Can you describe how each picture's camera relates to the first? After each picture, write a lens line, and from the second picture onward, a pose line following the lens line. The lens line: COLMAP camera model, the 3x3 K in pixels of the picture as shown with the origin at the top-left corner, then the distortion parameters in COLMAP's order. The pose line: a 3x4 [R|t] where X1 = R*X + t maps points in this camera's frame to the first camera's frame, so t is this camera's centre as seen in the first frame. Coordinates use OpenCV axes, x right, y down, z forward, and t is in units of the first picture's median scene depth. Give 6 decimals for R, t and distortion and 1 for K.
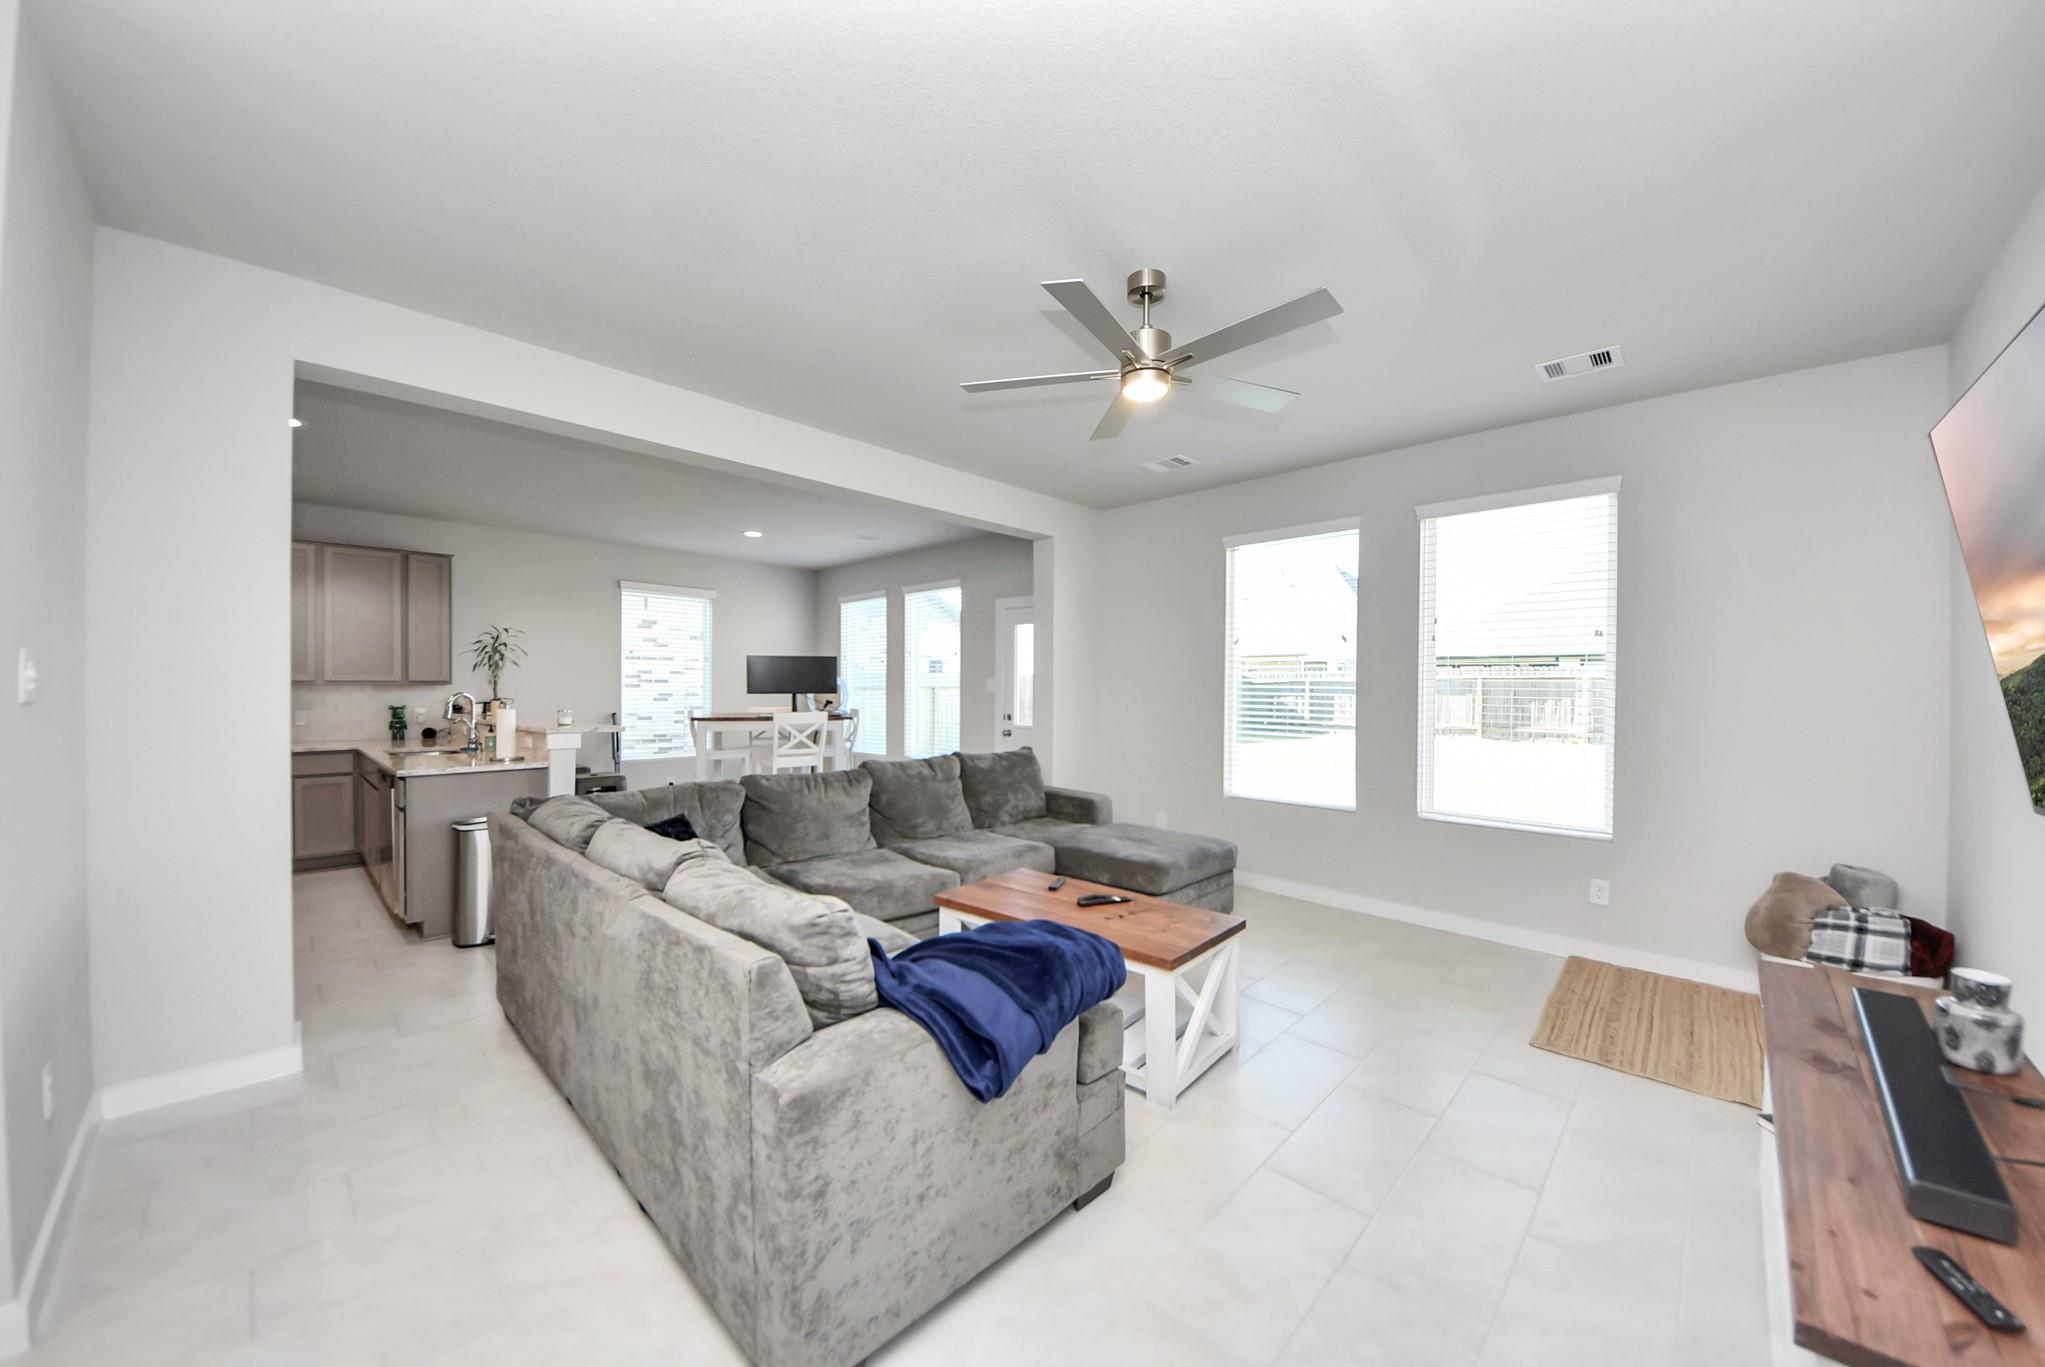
lens RADIAL K [[738.0, 0, 1023.9], [0, 738.0, 690.8], [0, 0, 1]] dist [-0.000321, 0.000039]
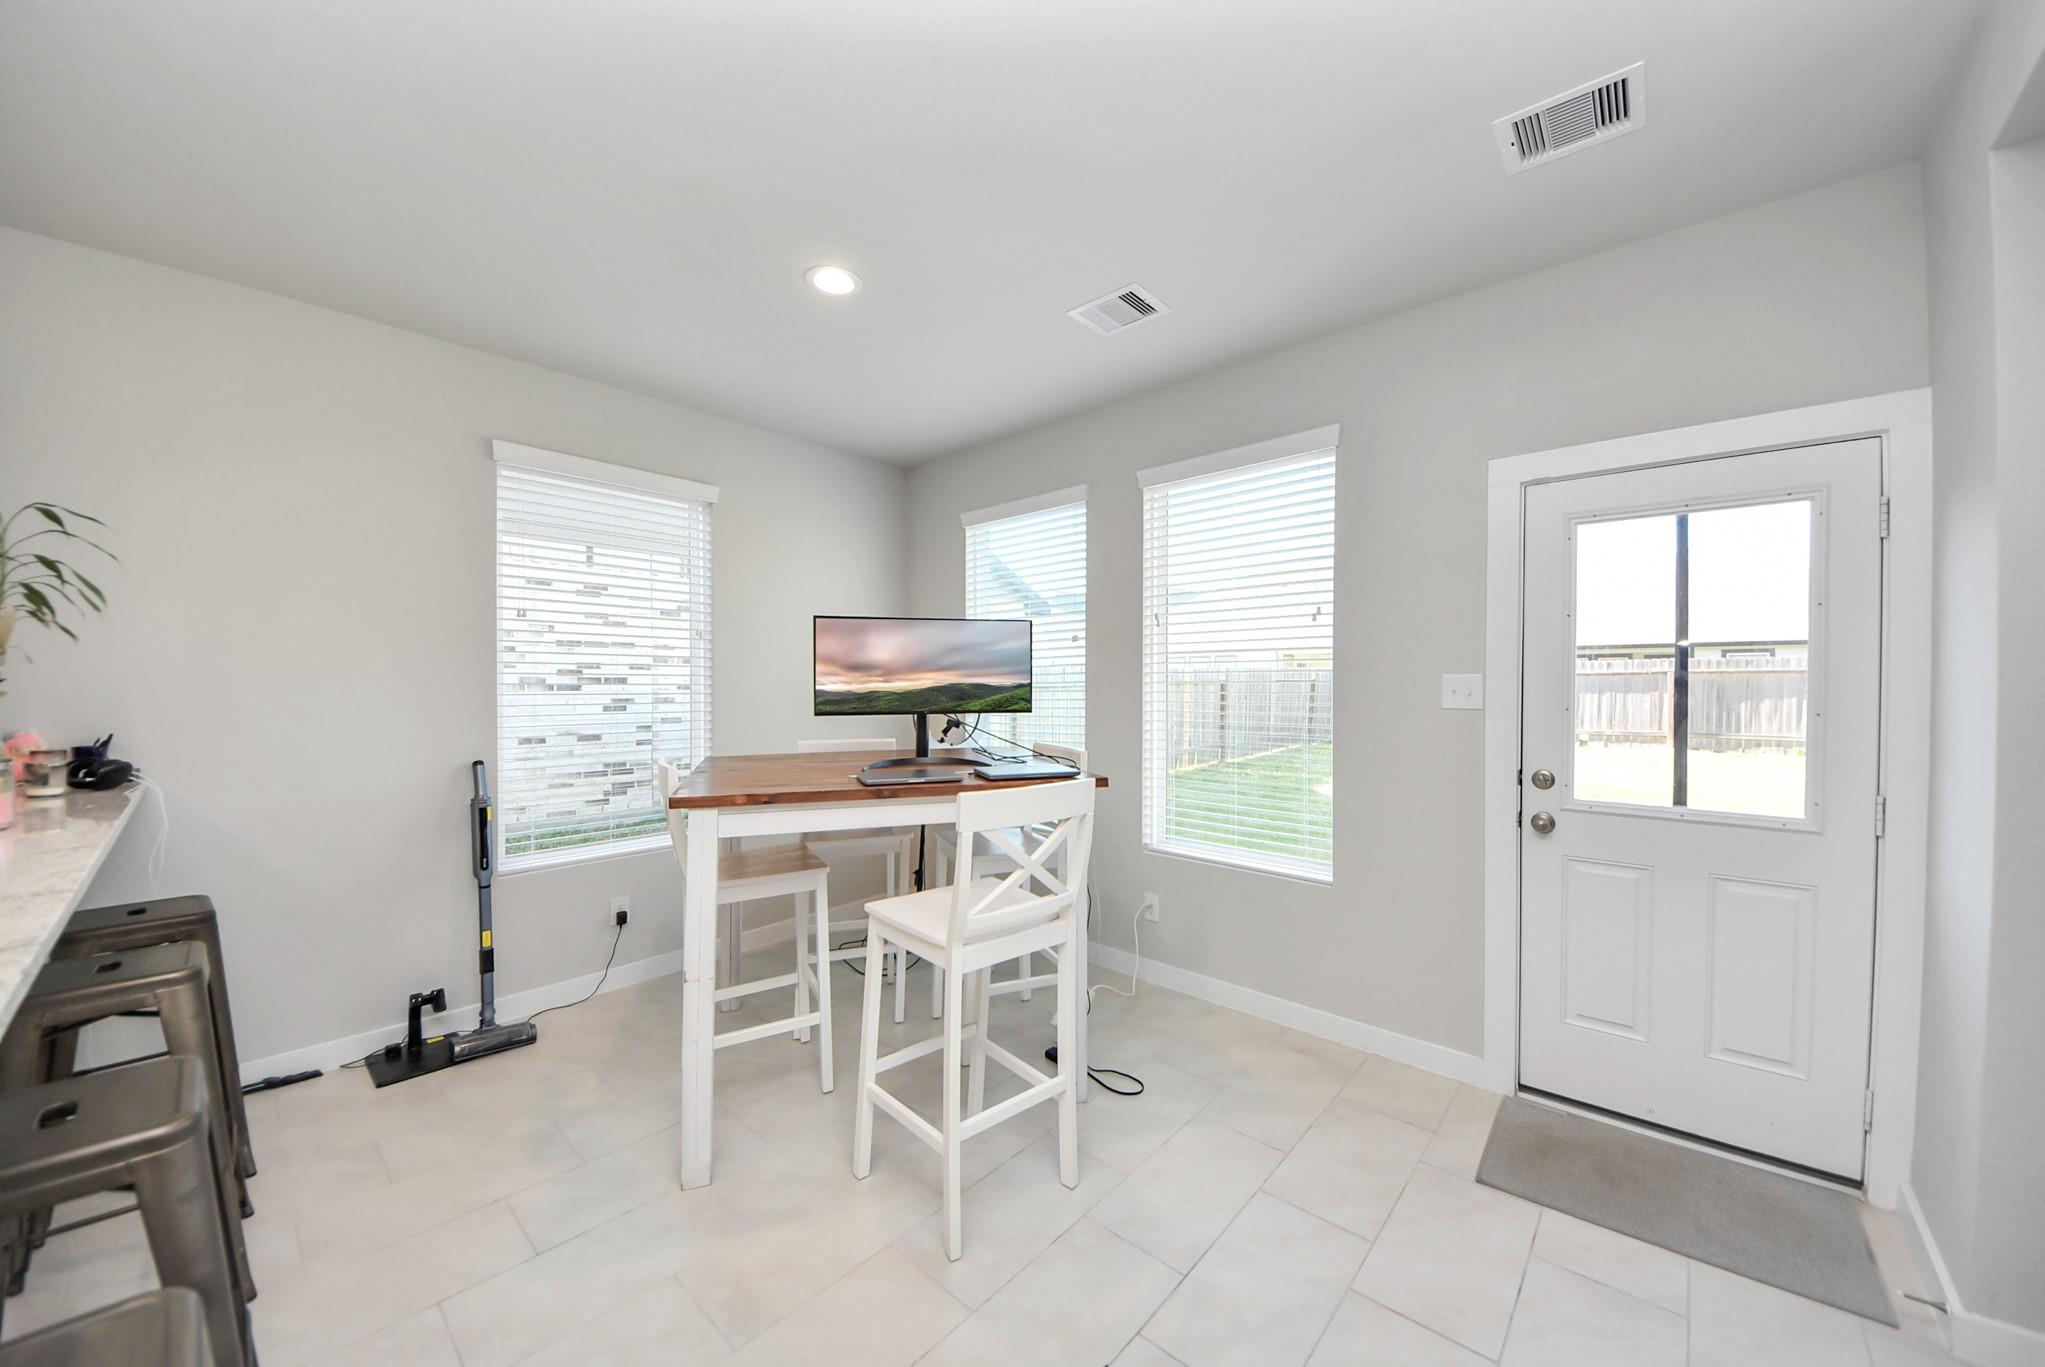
lens RADIAL K [[738.0, 0, 1016.7], [0, 738.0, 690.3], [0, 0, 1]] dist [-0.000321, 0.000039]
pose [[0.999671, -0.003847, 0.025372, -0.238990], [0.003680, 0.999972, 0.006591, -0.010287], [-0.025396, -0.006495, 0.999656, 0.523742]]
